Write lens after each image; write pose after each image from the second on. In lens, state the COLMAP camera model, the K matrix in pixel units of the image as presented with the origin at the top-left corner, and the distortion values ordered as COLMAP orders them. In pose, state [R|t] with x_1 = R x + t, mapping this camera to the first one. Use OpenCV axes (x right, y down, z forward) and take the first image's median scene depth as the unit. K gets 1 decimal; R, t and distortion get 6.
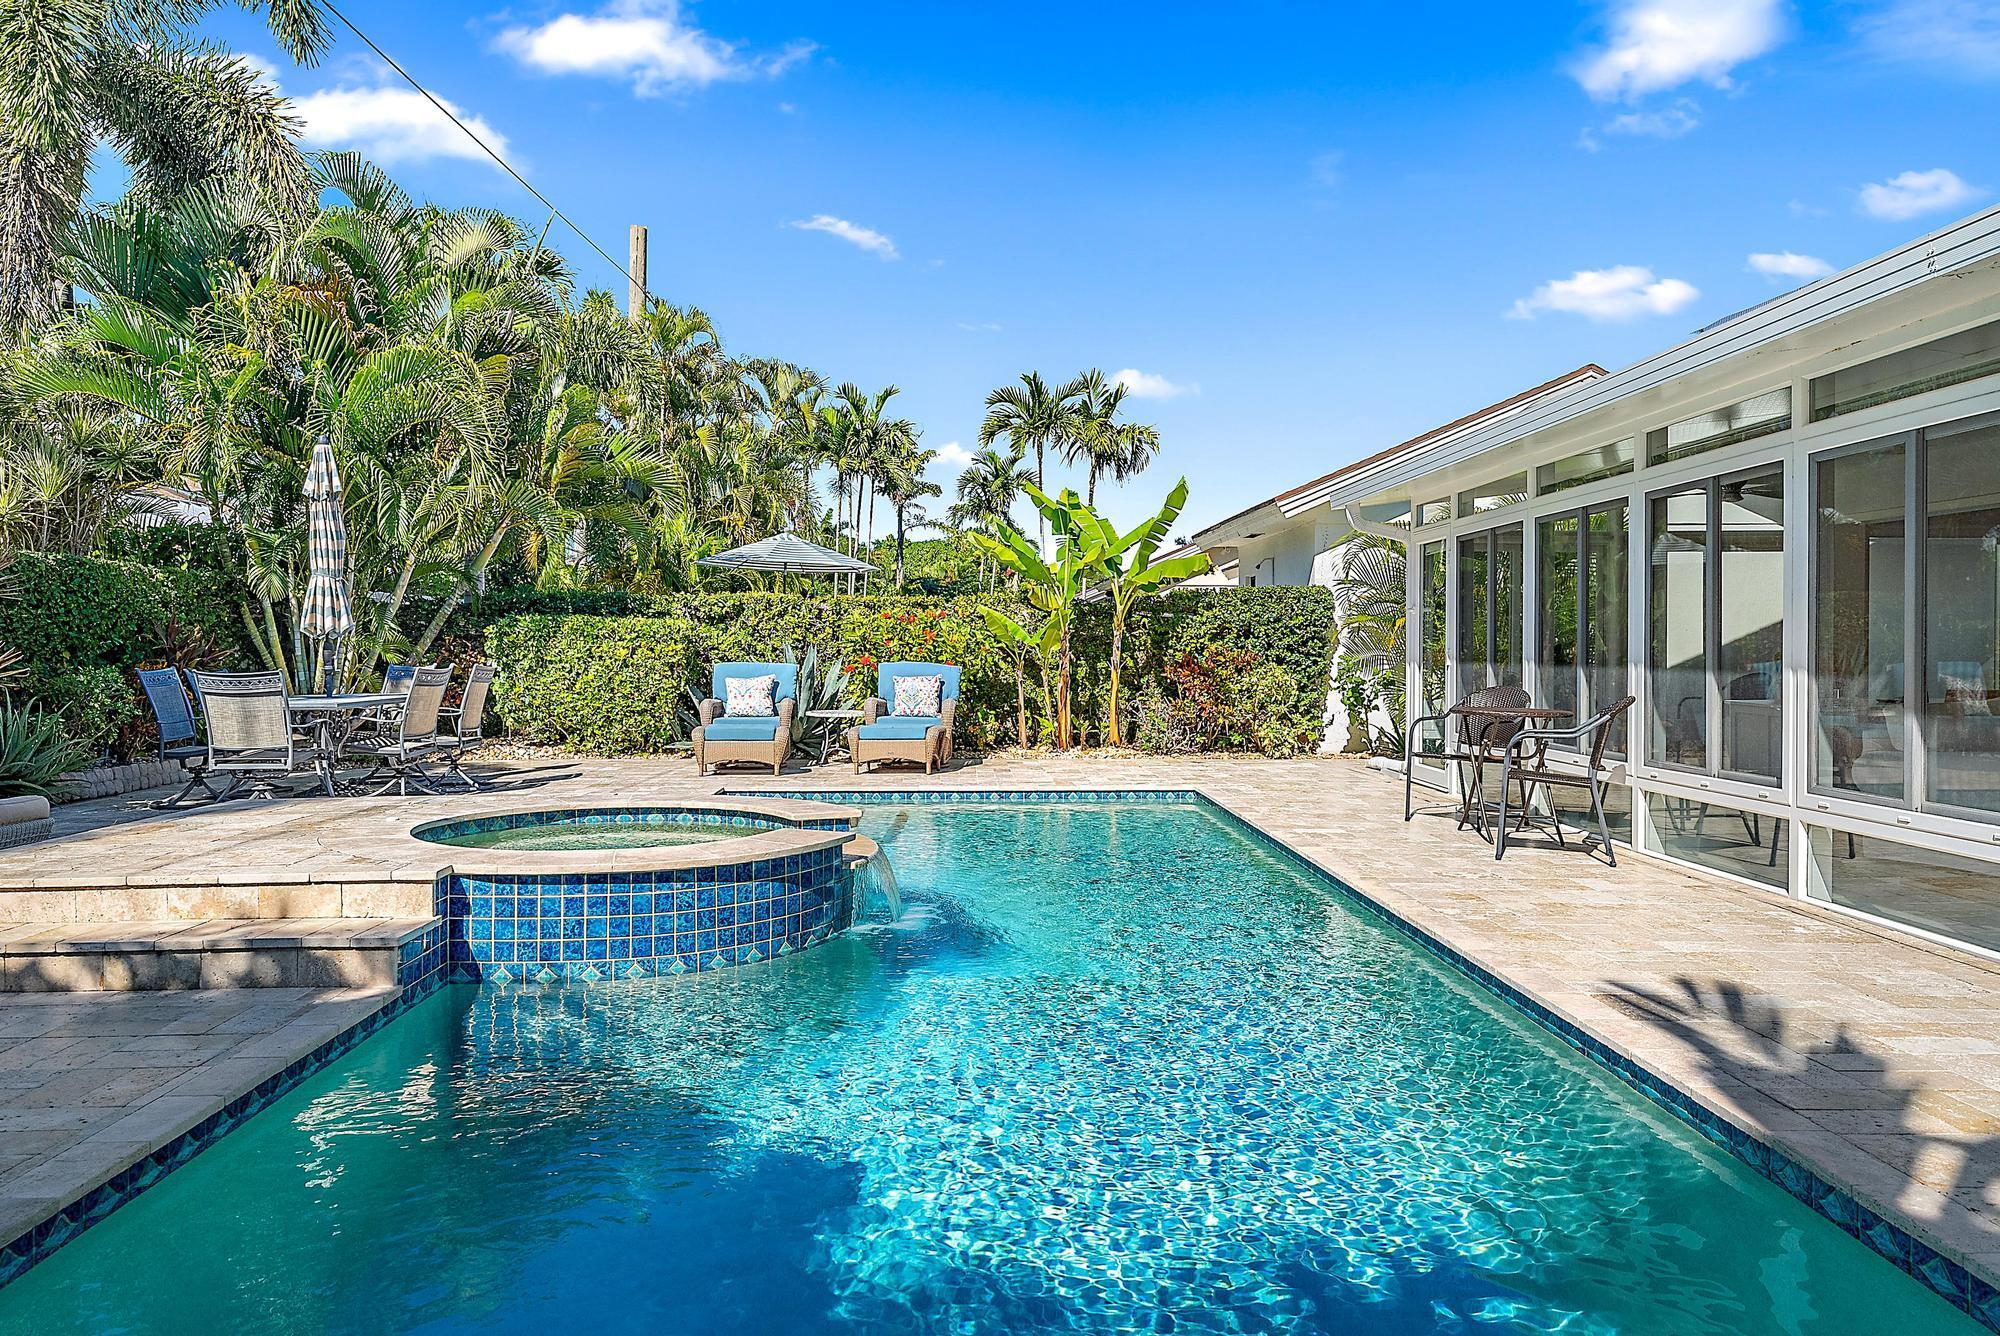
lens RADIAL K [[1391.7, 0, 988.9], [0, 1391.7, 669.3], [0, 0, 1]] dist [0.000729, 0.003405]
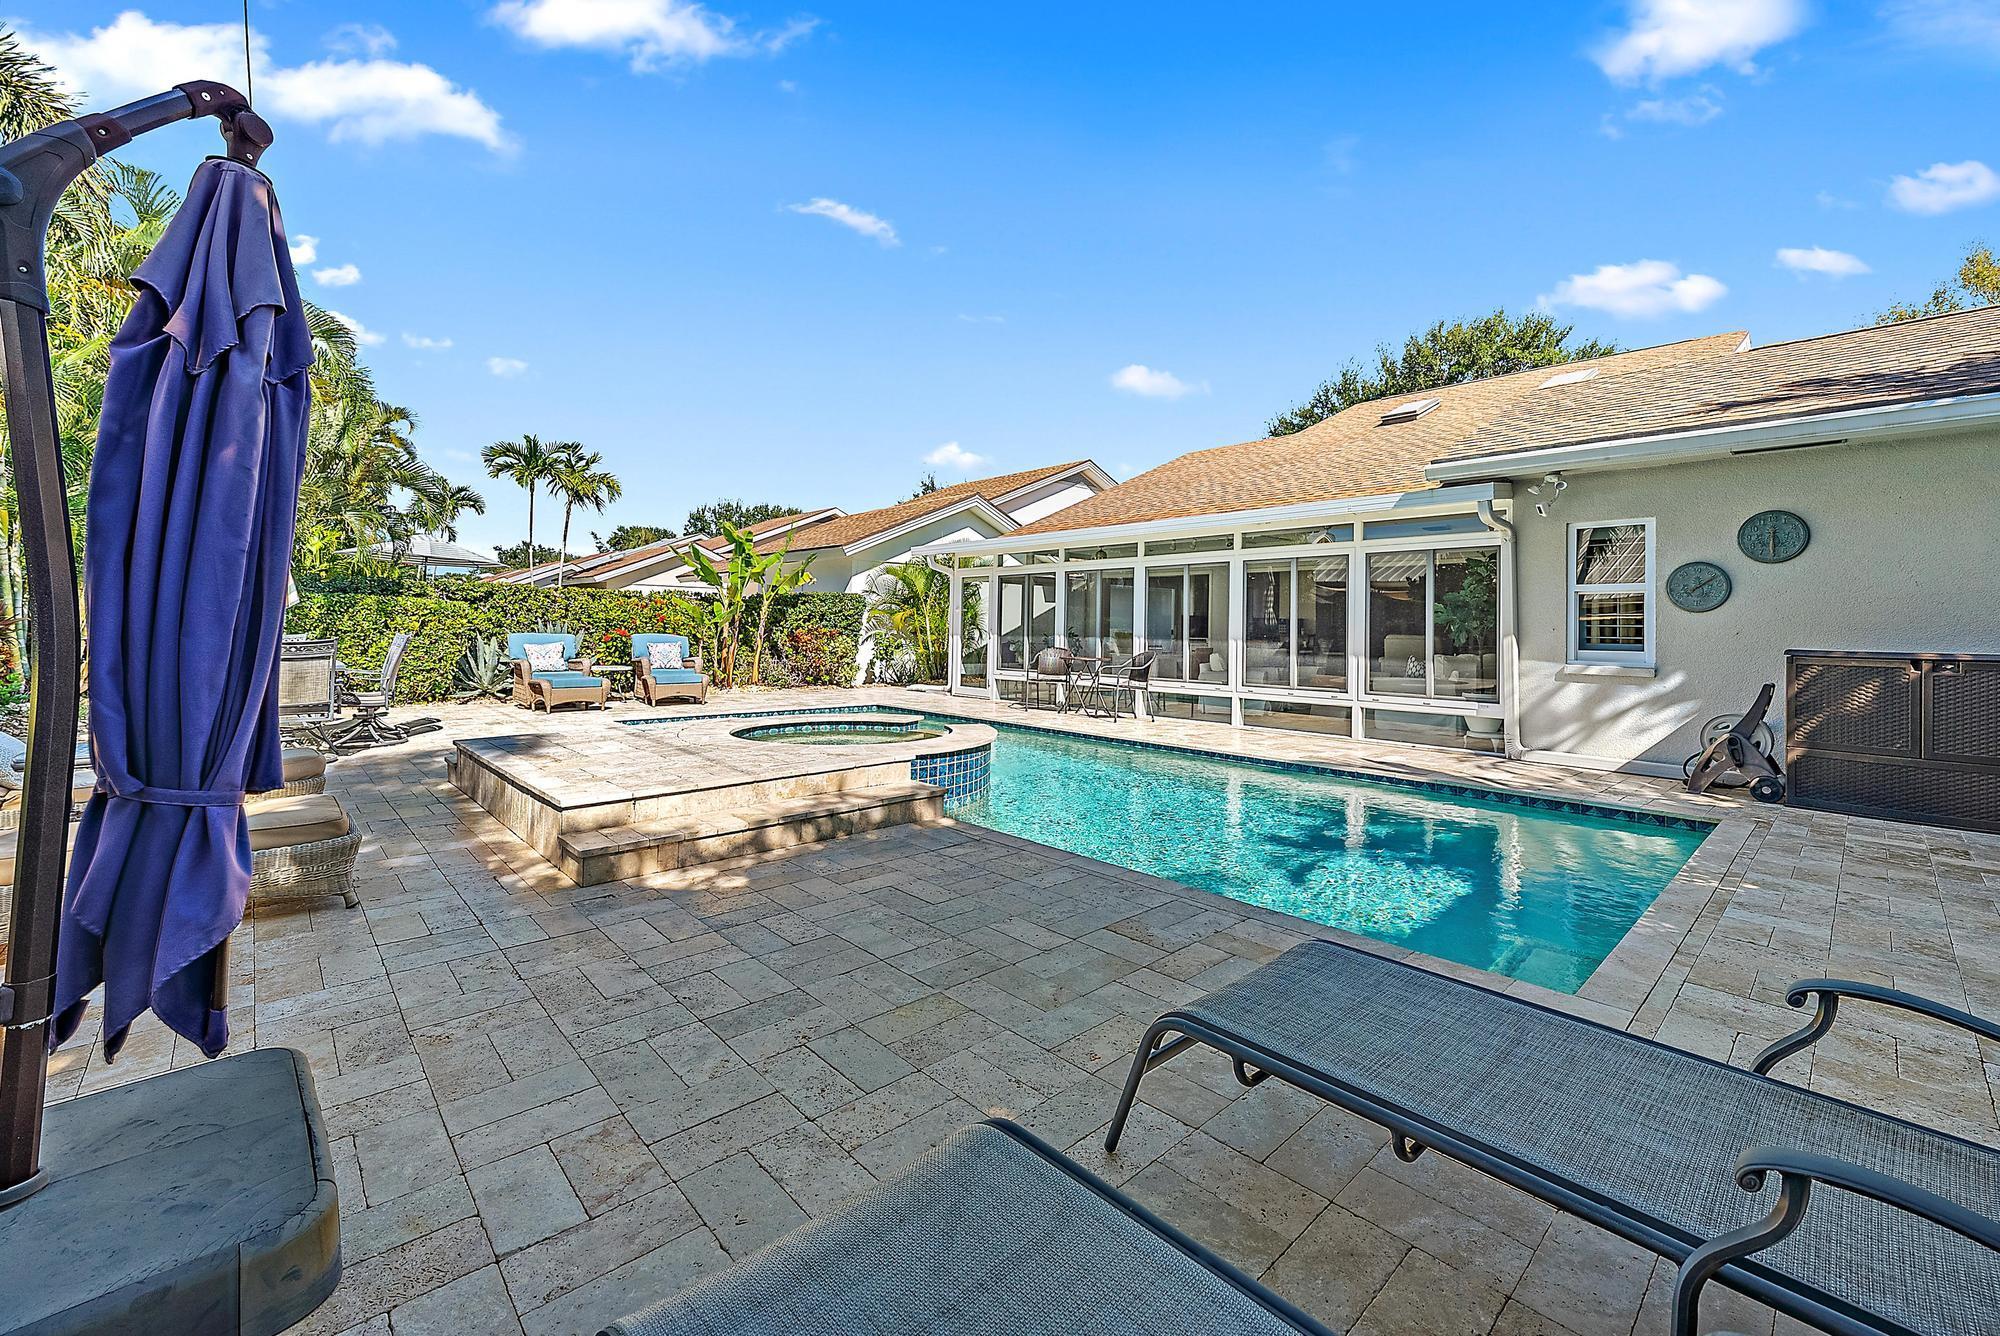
lens RADIAL K [[816.7, 0, 1034.5], [0, 816.7, 622.3], [0, 0, 1]] dist [-0.003310, -0.000809]
pose [[0.745843, 0.015894, 0.665933, -0.329468], [-0.002954, 0.999784, -0.020554, -0.000288], [-0.666116, 0.013363, 0.745729, 0.043047]]
